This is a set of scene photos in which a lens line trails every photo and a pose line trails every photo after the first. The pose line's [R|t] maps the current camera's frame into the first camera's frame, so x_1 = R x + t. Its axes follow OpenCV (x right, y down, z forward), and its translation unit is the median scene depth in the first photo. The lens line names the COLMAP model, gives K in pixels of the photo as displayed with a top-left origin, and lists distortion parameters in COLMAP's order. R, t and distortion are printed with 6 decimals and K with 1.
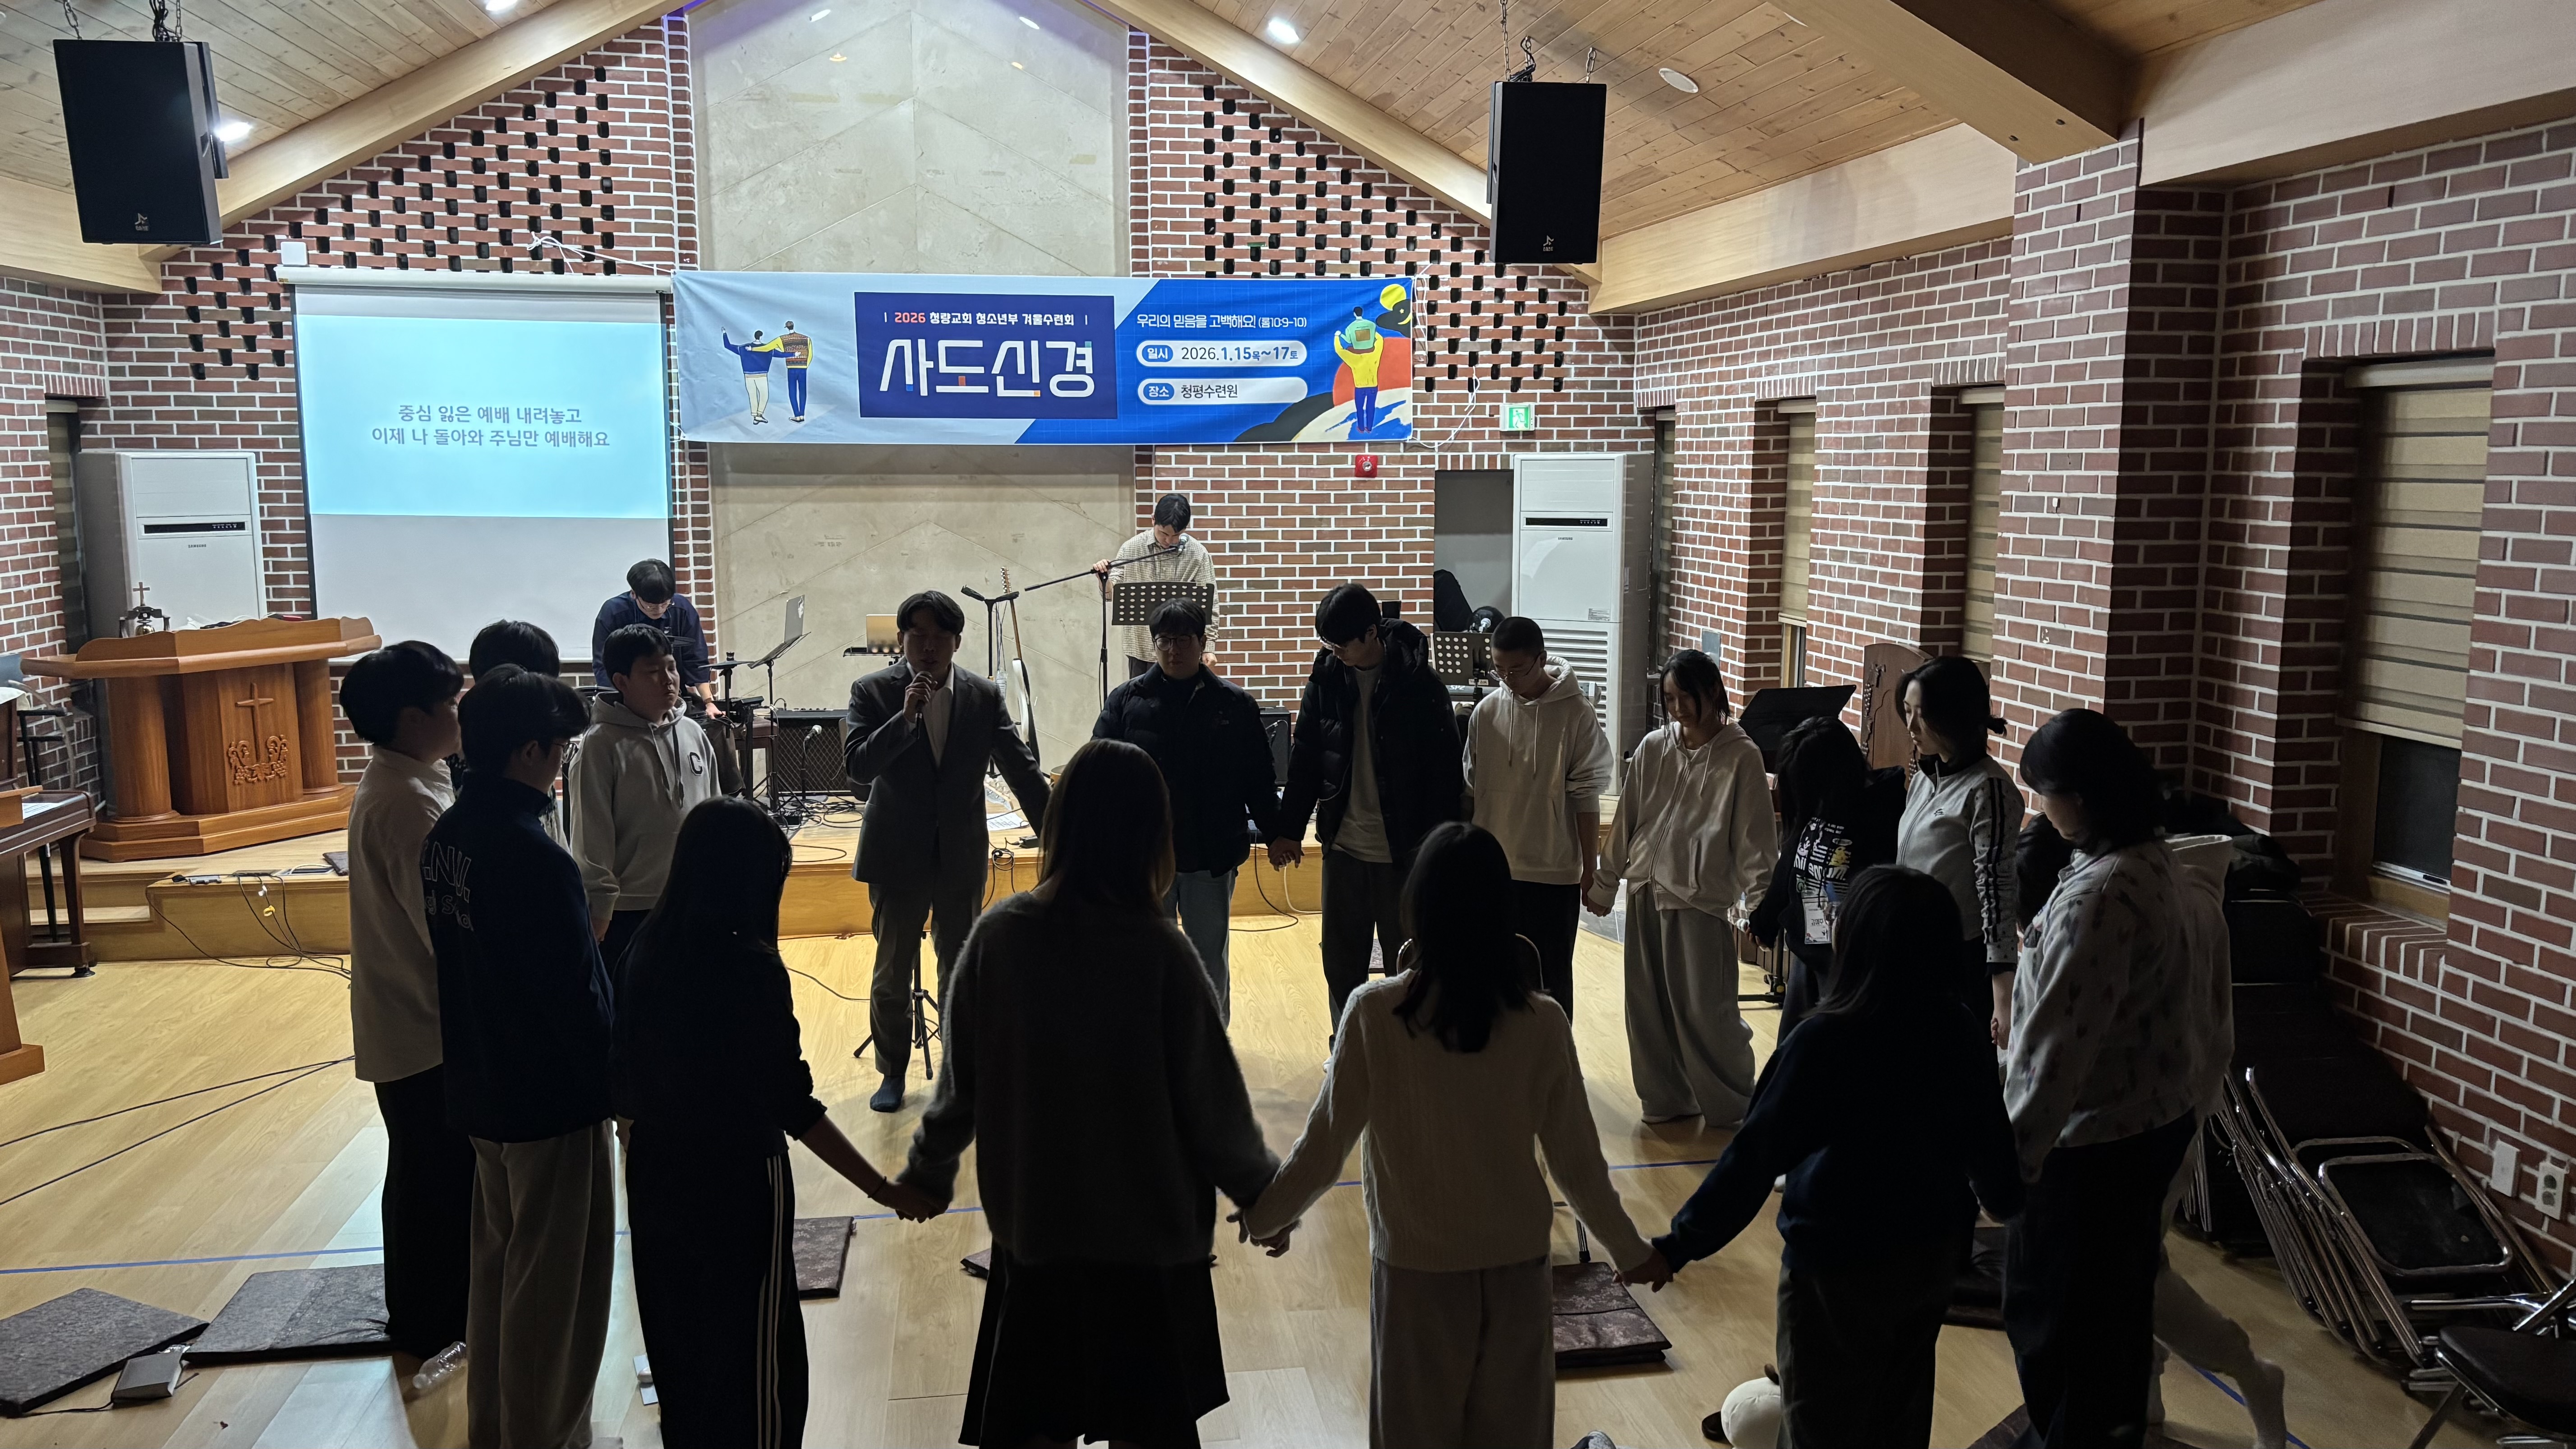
lens RADIAL K [[1857.4, 0, 1277.5], [0, 1857.4, 750.3], [0, 0, 1]] dist [-0.027951, 0.003403]
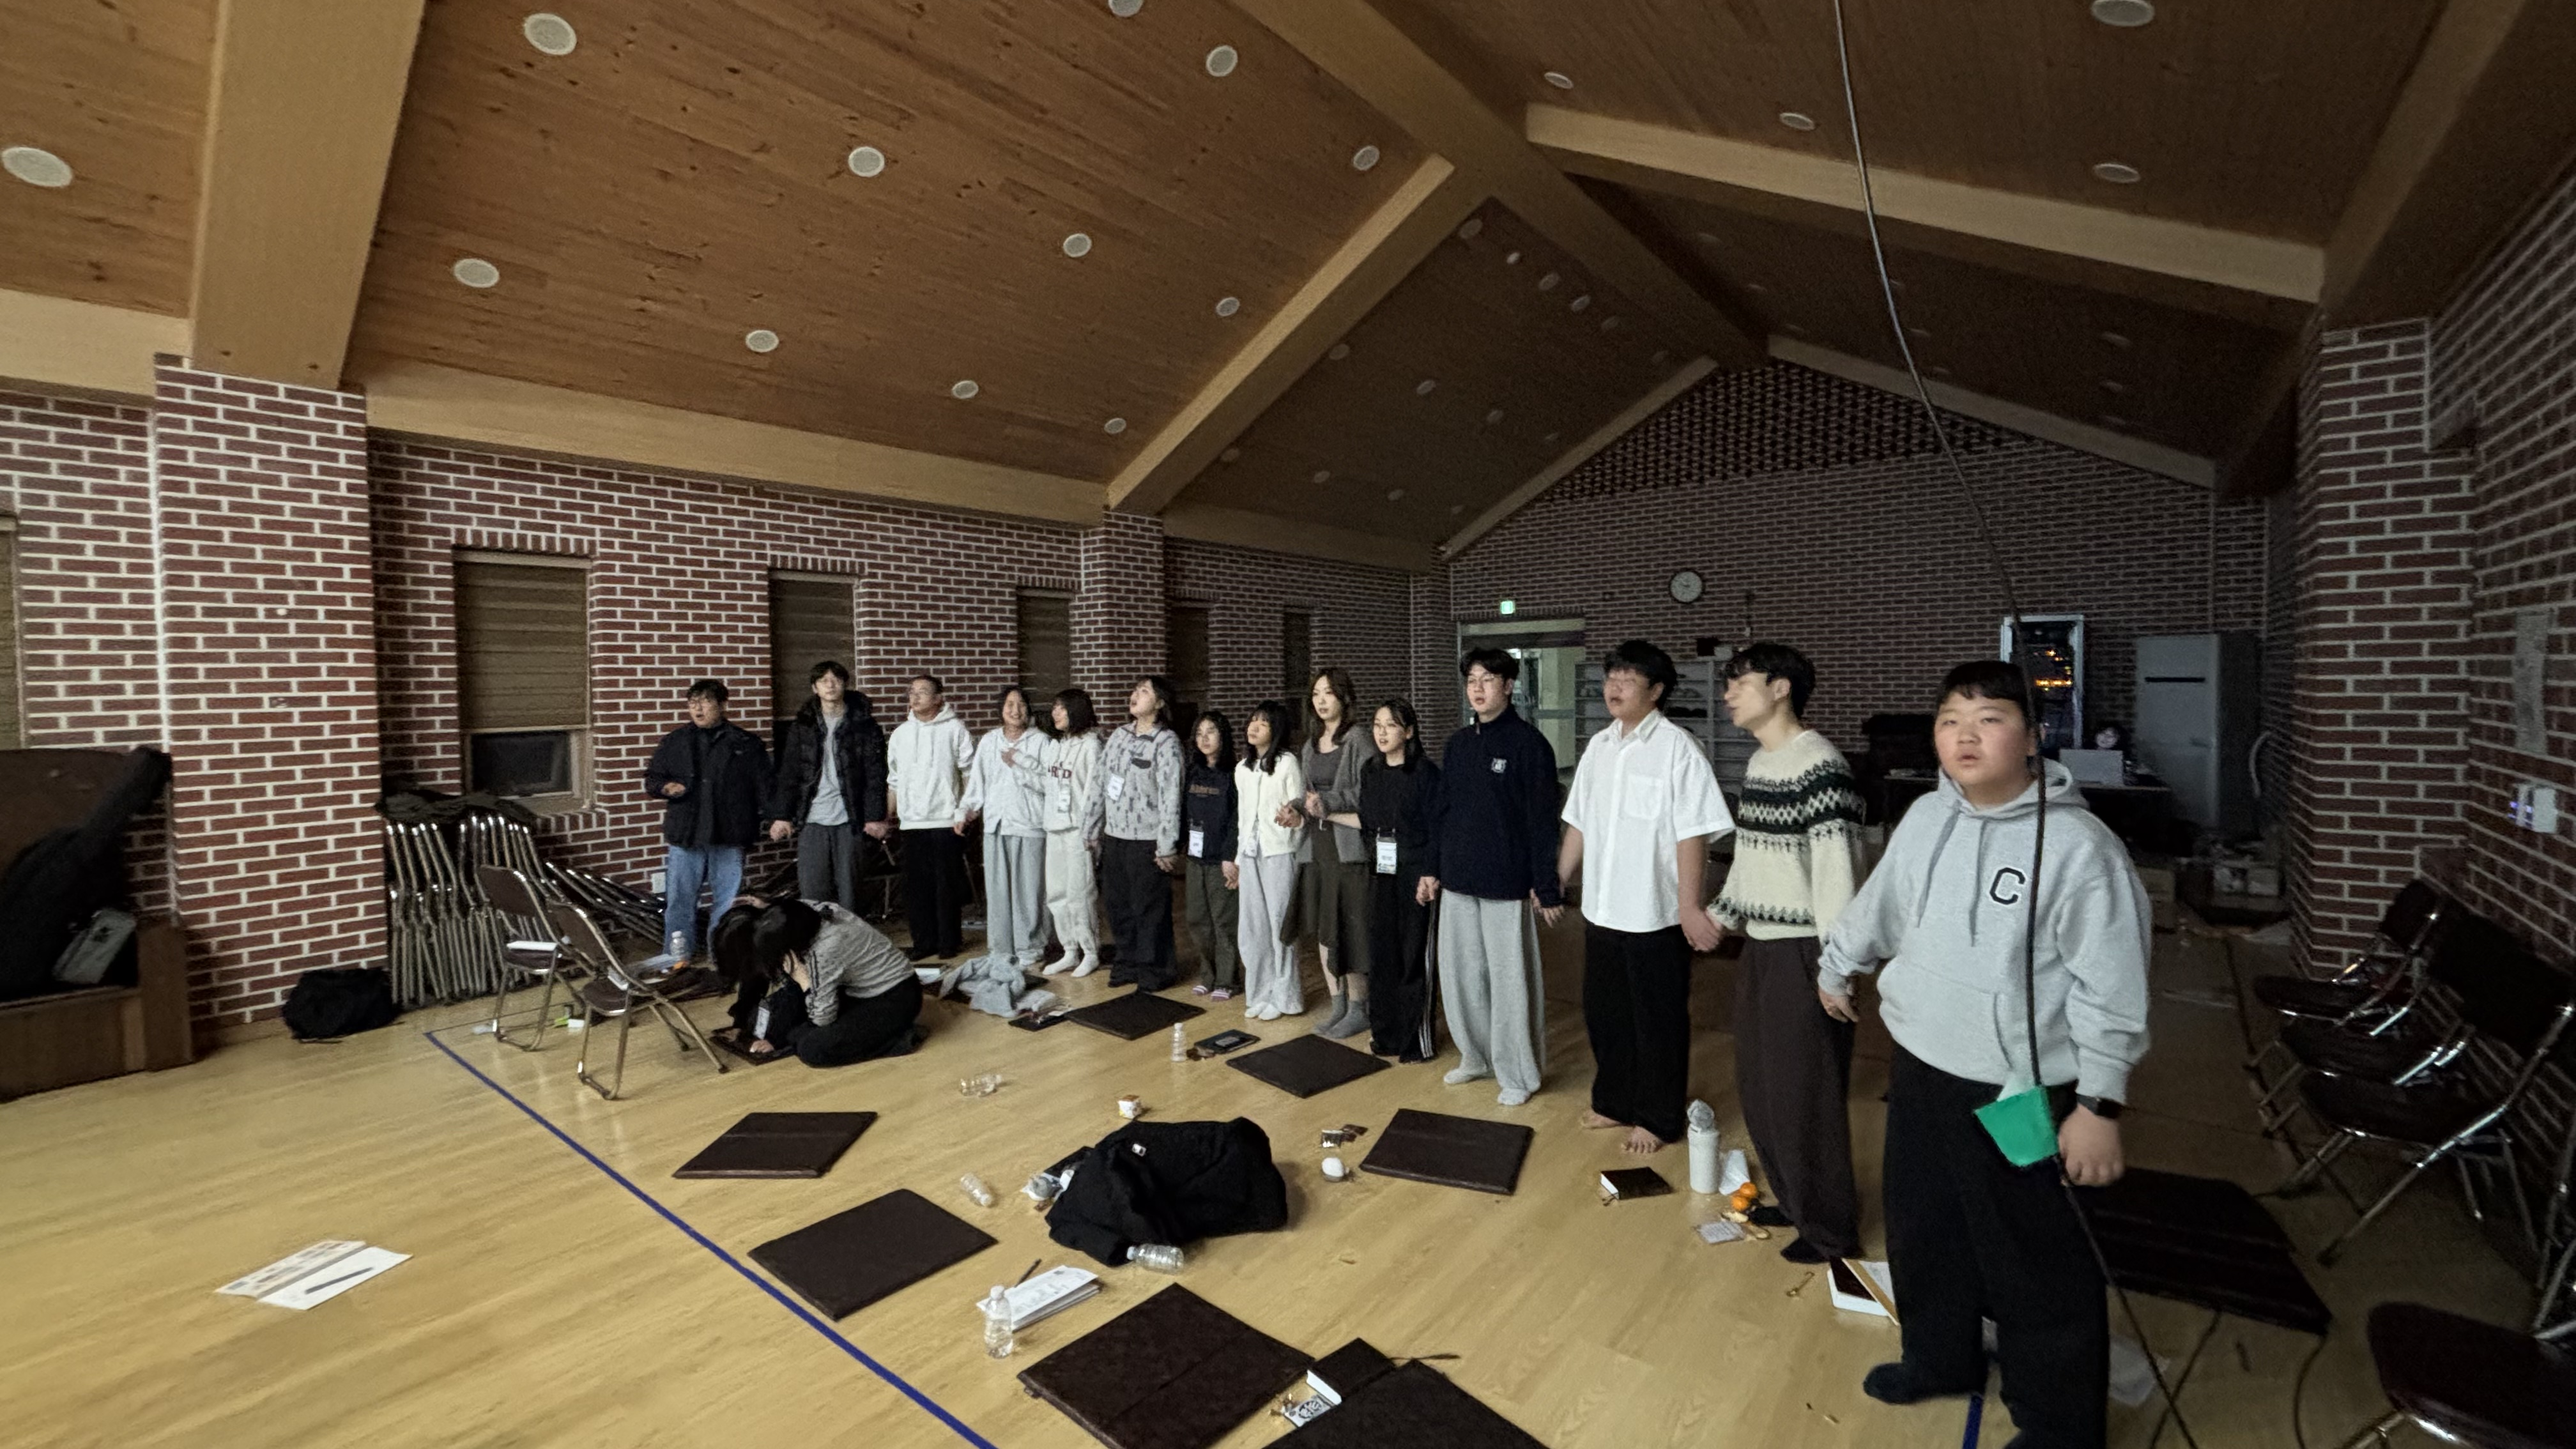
lens RADIAL K [[1043.8, 0, 1280.0], [0, 1043.8, 725.5], [0, 0, 1]] dist [-0.000290, 0.000017]
pose [[-0.680044, -0.001476, 0.733169, -0.692209], [0.148670, 0.978945, 0.139868, -0.040468], [-0.717939, 0.204117, -0.665507, 0.942853]]
